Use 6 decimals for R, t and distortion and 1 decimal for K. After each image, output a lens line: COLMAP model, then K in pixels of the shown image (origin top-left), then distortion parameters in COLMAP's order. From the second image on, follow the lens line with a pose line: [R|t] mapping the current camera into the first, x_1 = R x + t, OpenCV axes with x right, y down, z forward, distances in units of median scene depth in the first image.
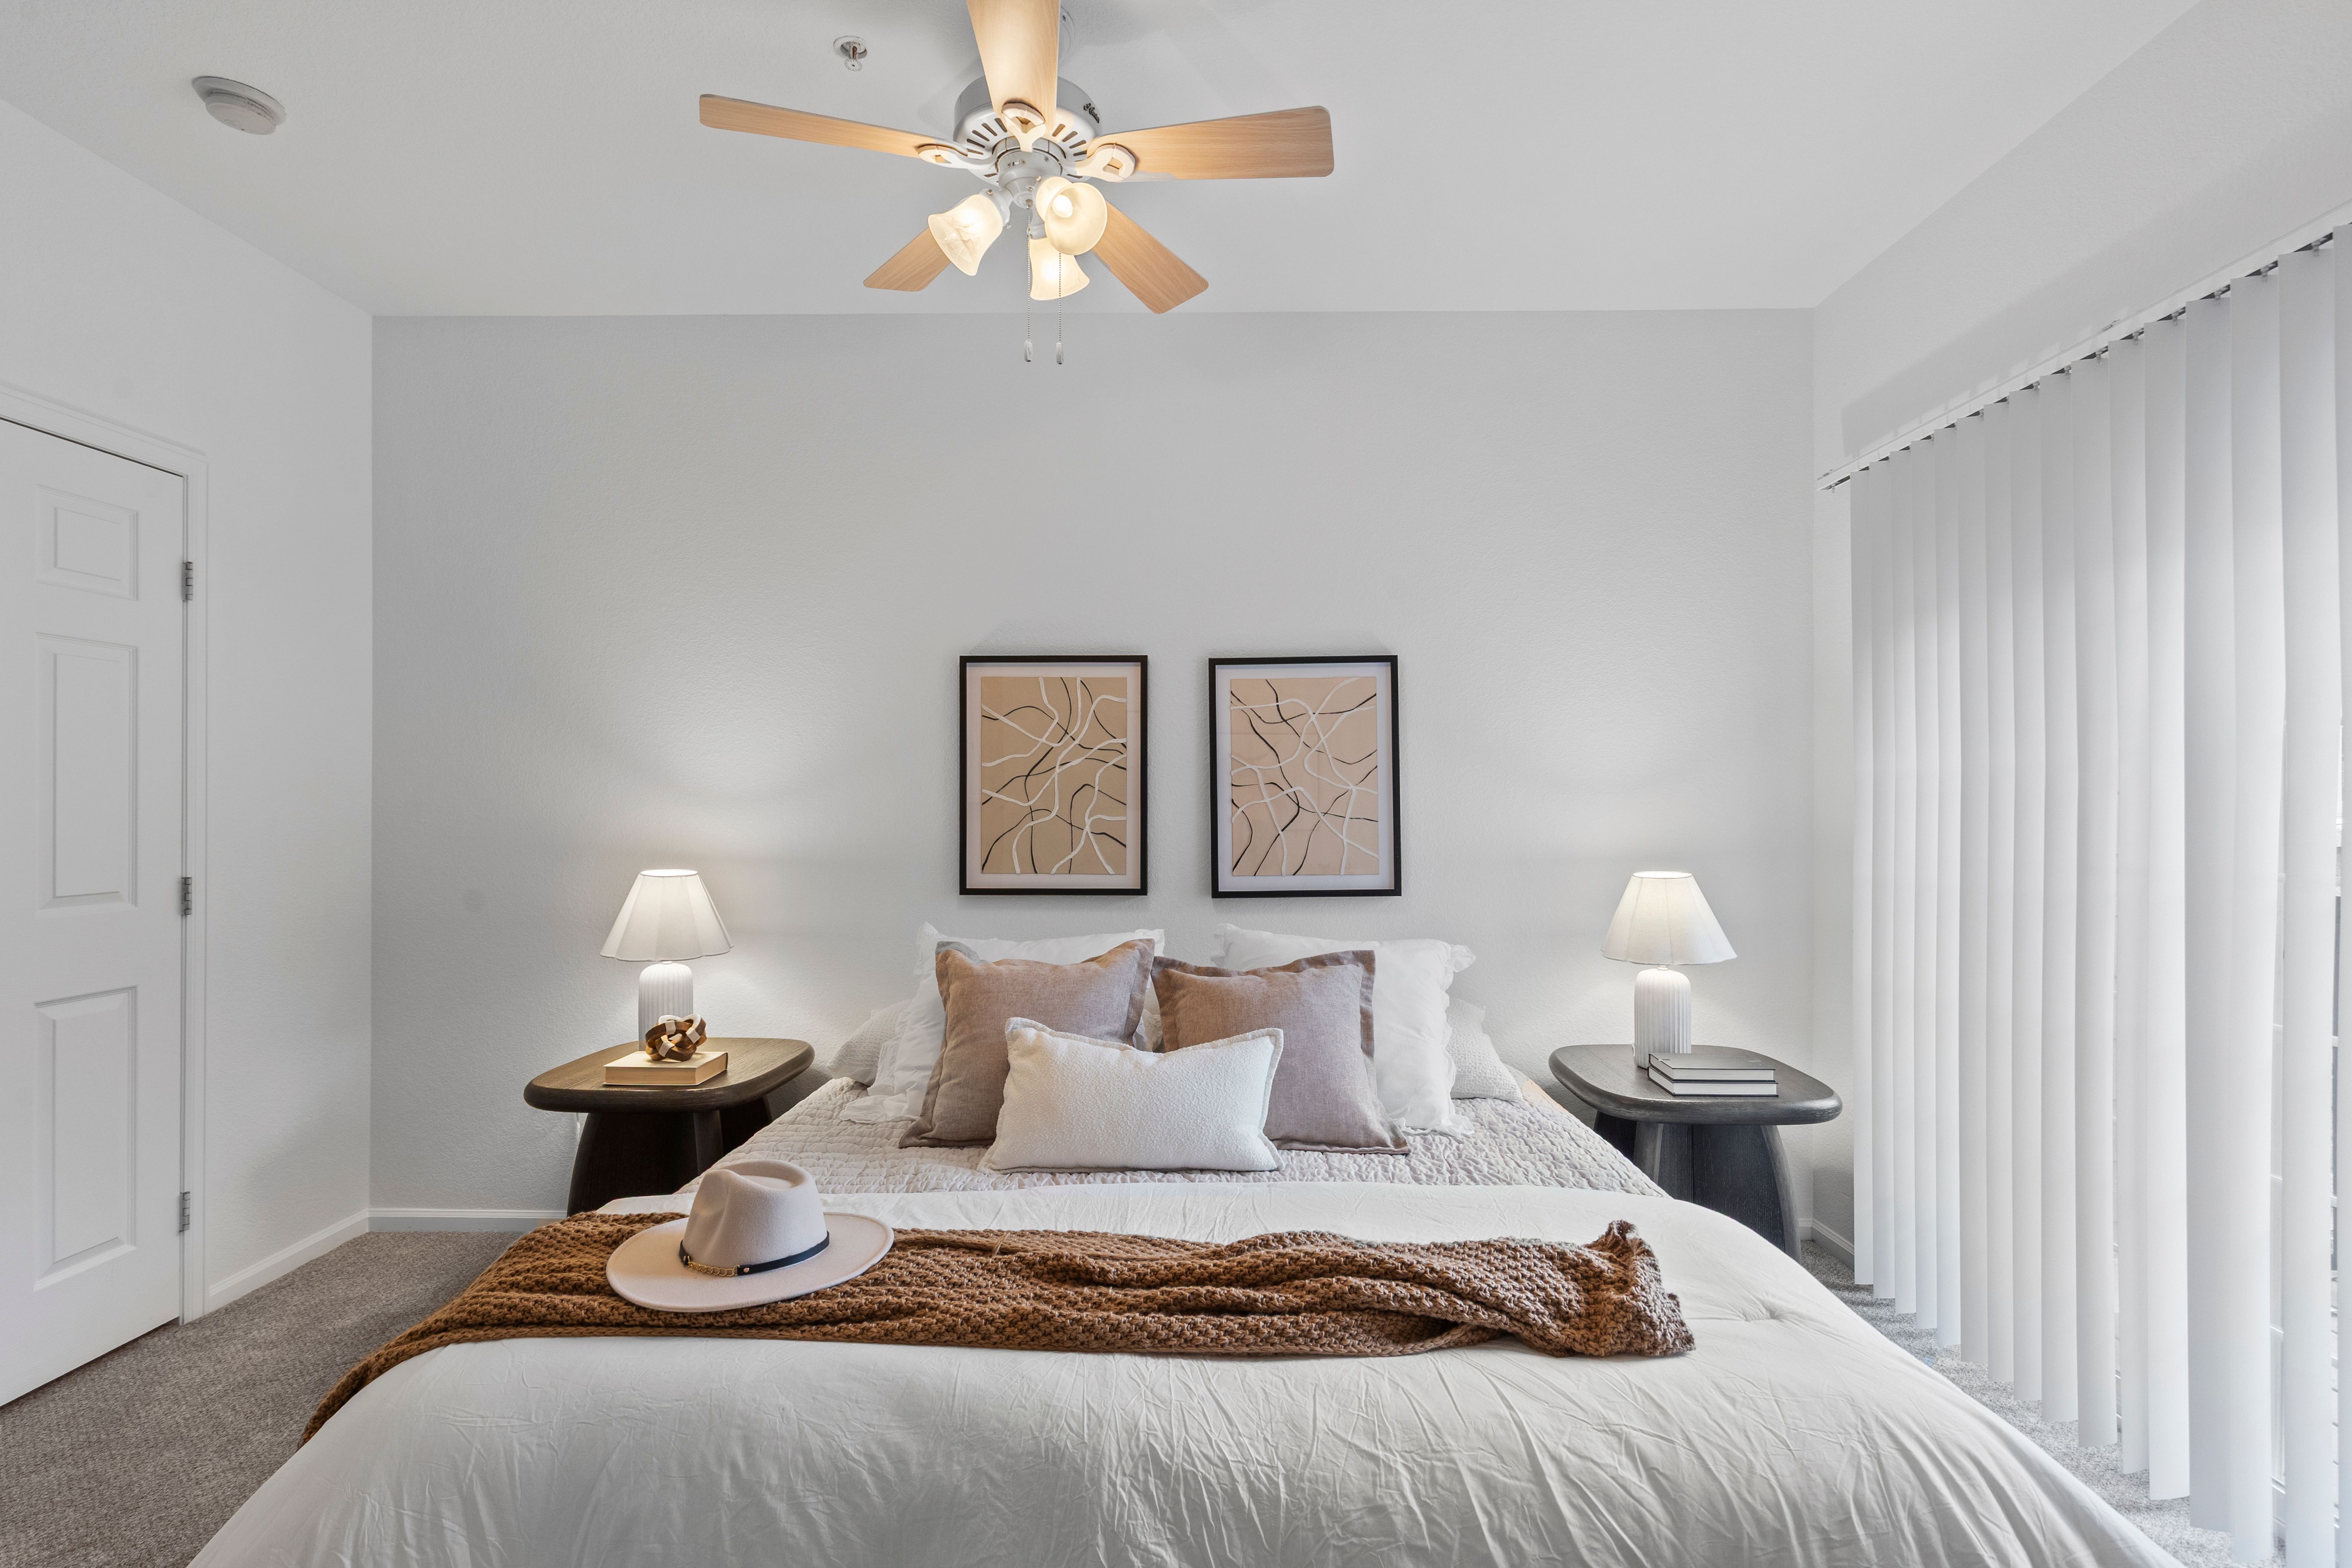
lens RADIAL K [[1066.6, 0, 1177.6], [0, 1066.6, 801.1], [0, 0, 1]] dist [0.000706, -0.000331]
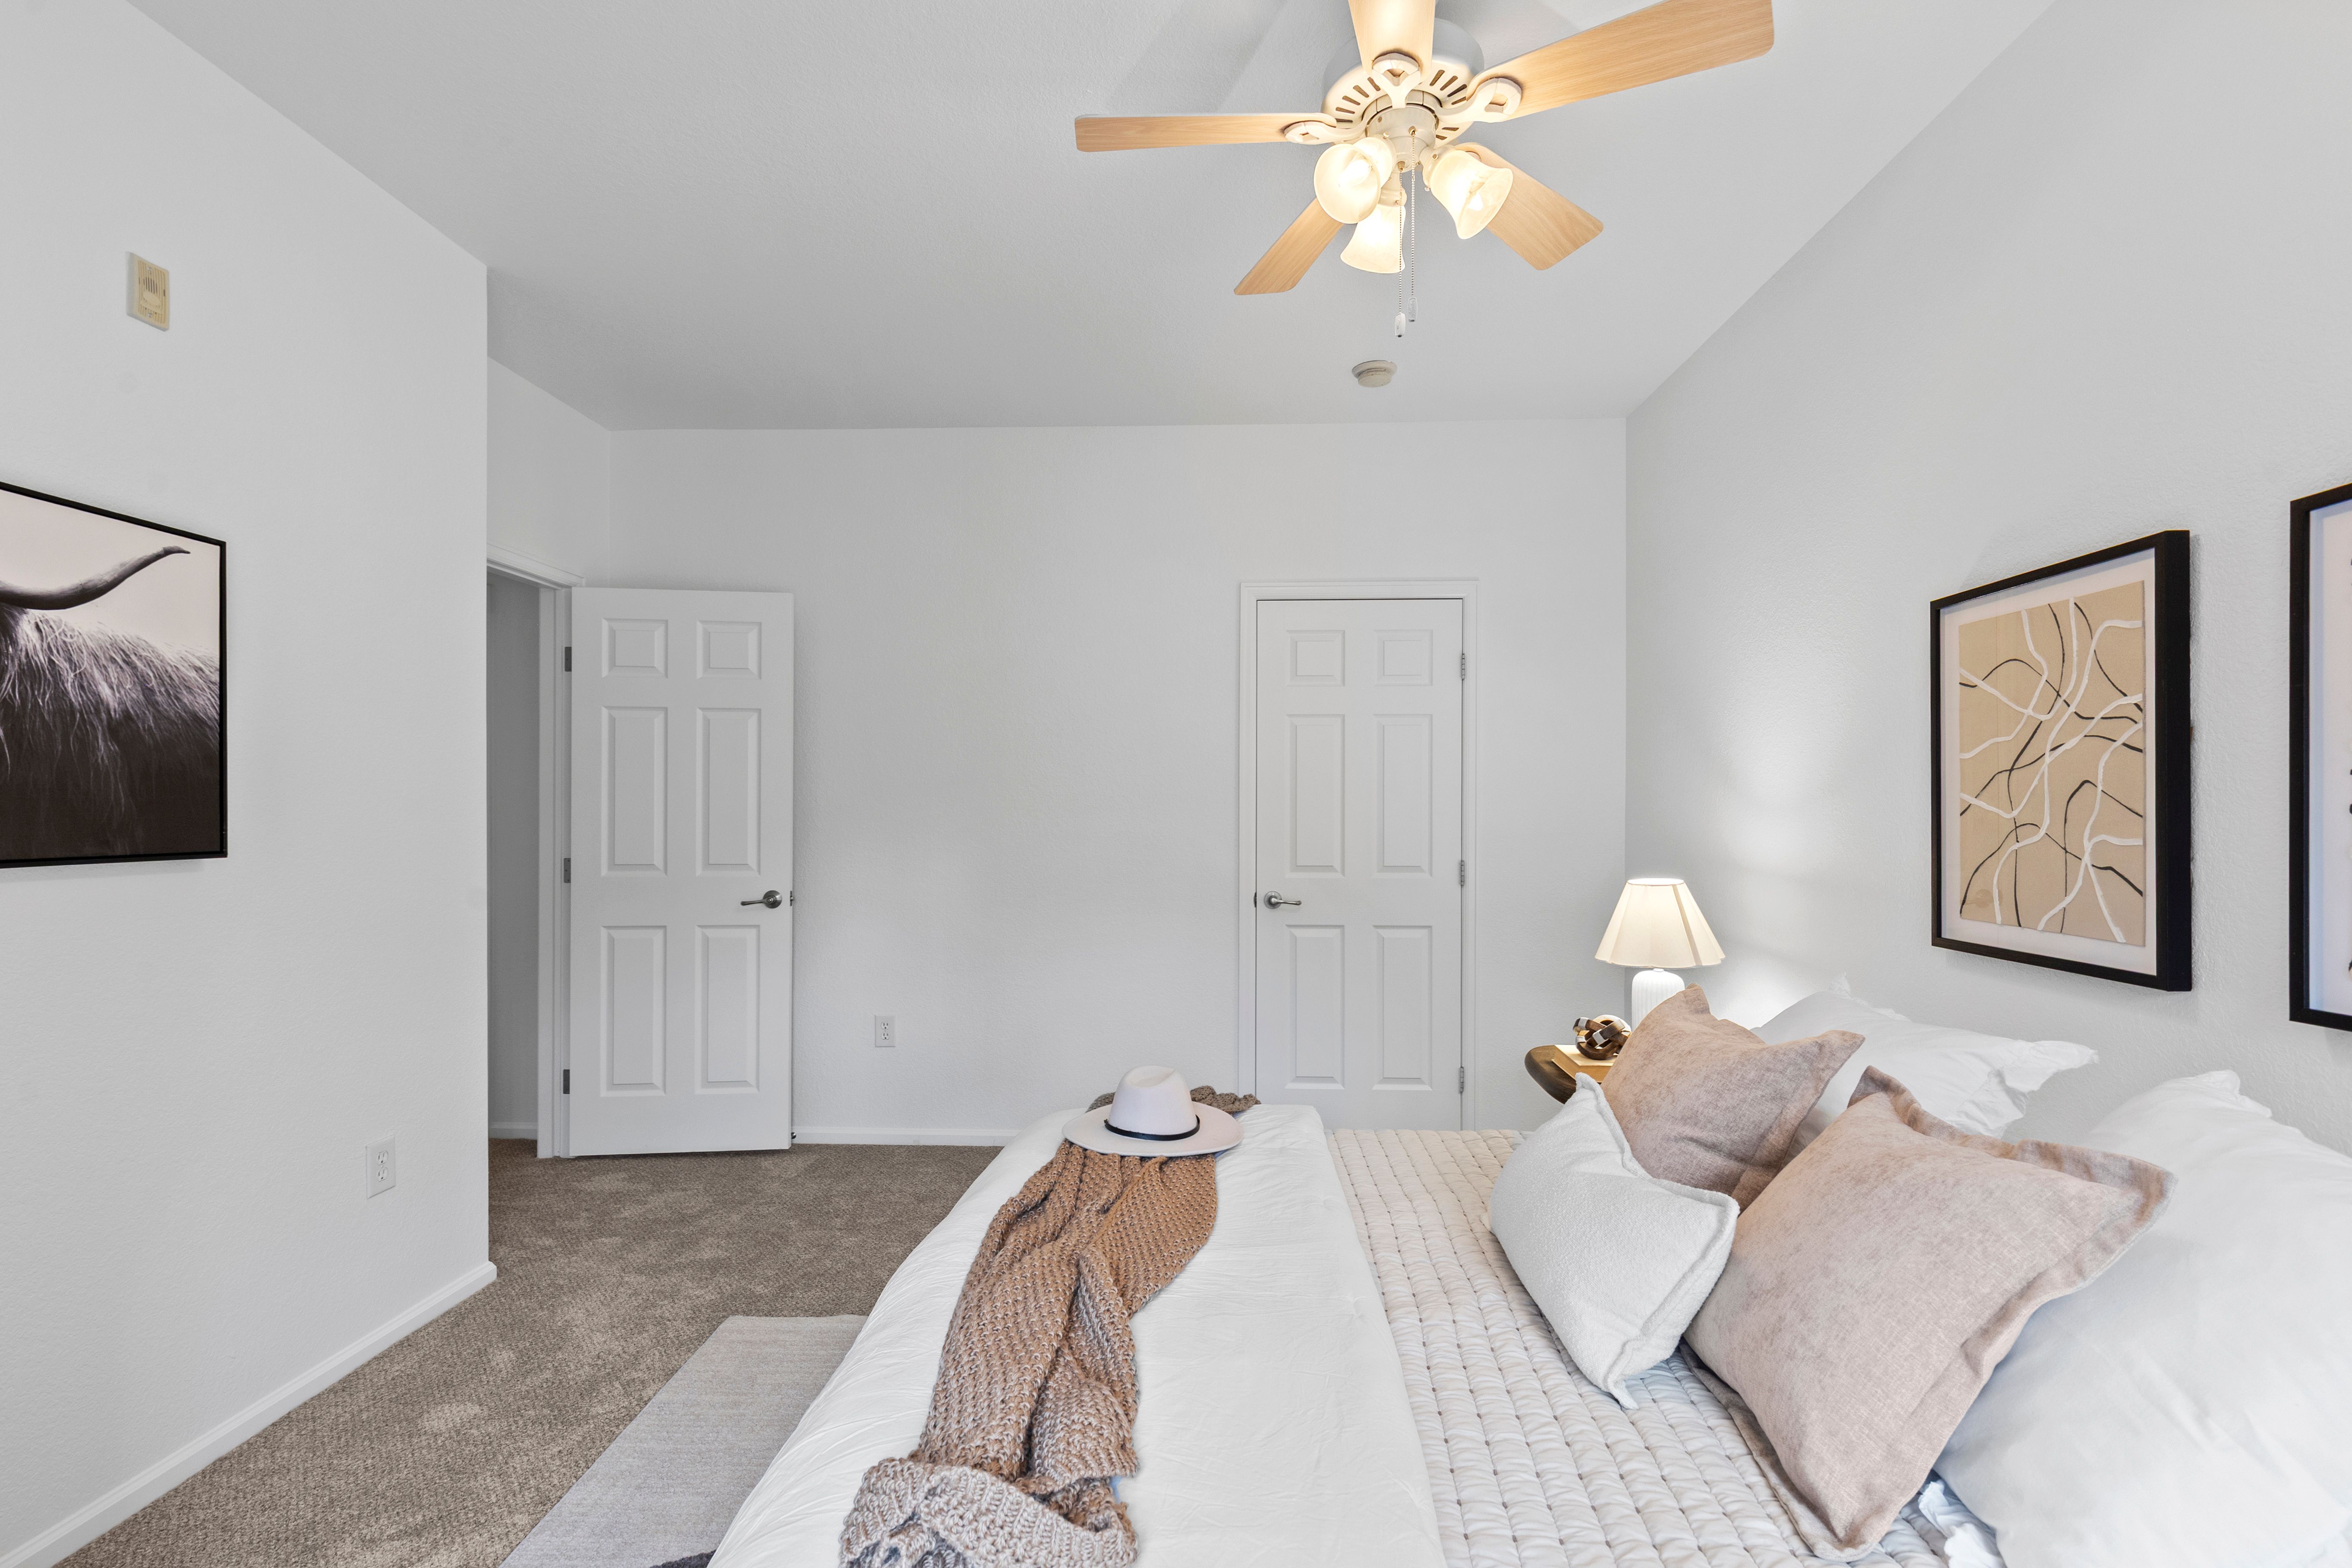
lens RADIAL K [[1072.7, 0, 1182.0], [0, 1072.7, 812.2], [0, 0, 1]] dist [0.001074, 0.000693]
pose [[-0.028492, 0.001336, -0.999593, 0.508647], [0.000754, 0.999999, 0.001315, -0.000011], [0.999594, -0.000716, -0.028493, 0.532427]]
